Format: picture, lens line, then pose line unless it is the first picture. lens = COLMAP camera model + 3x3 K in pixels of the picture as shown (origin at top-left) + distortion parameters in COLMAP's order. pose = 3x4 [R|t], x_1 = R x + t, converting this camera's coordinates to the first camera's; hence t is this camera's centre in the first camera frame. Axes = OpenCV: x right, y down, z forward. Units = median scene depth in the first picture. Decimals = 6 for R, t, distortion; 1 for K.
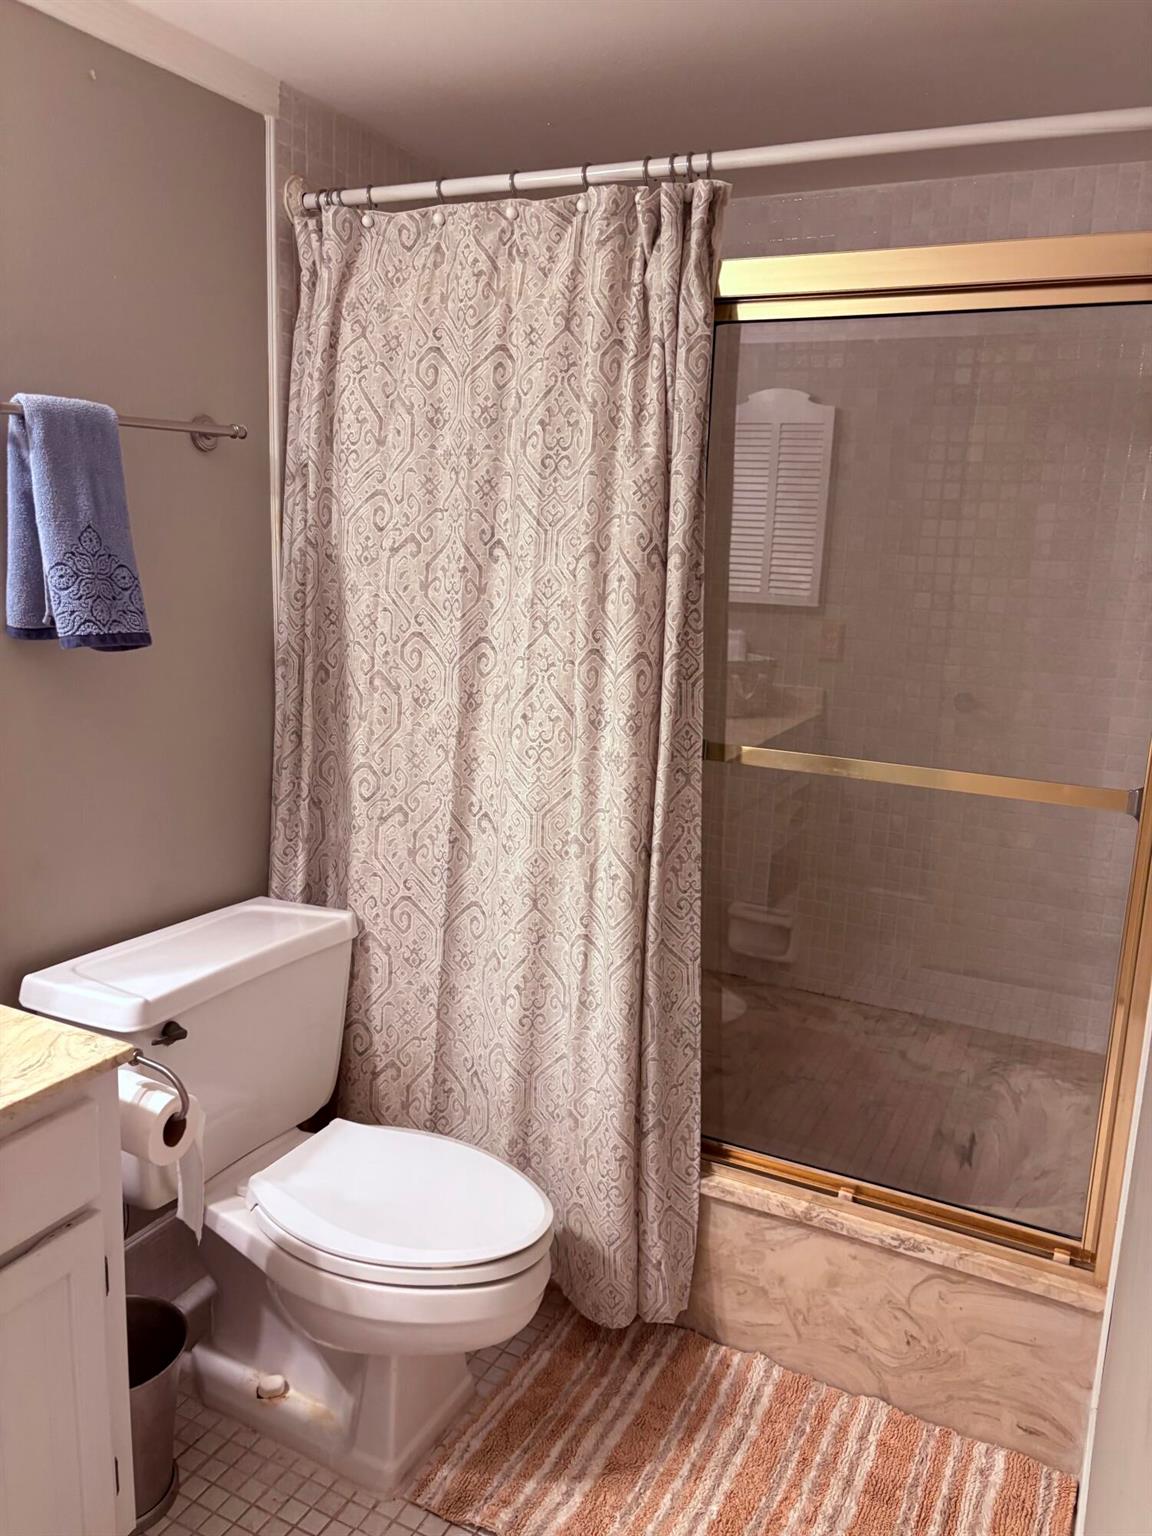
lens RADIAL K [[1164.8, 0, 578.3], [0, 1164.8, 764.4], [0, 0, 1]] dist [0.032558, -0.028388]
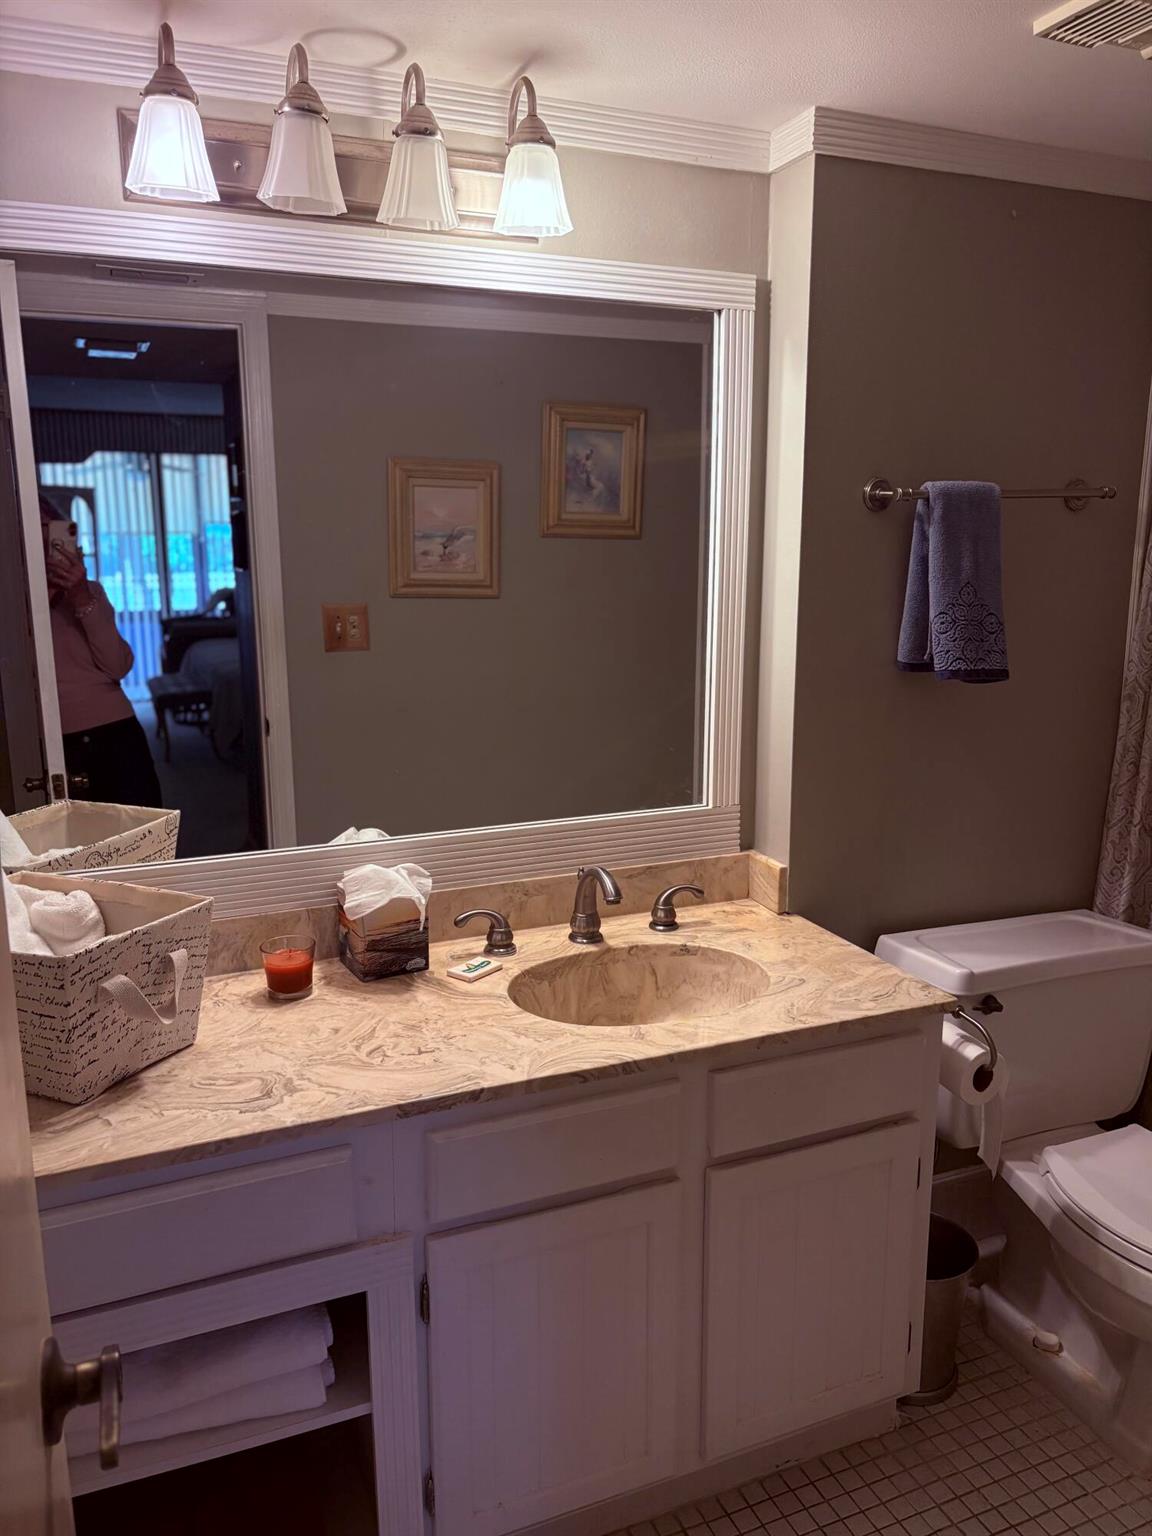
lens RADIAL K [[1164.8, 0, 578.3], [0, 1164.8, 764.4], [0, 0, 1]] dist [0.032558, -0.028388]
pose [[0.759672, 0.092647, -0.643673, 0.077344], [-0.101268, 0.994578, 0.023635, 0.000305], [0.642373, 0.047228, 0.764936, -0.189049]]
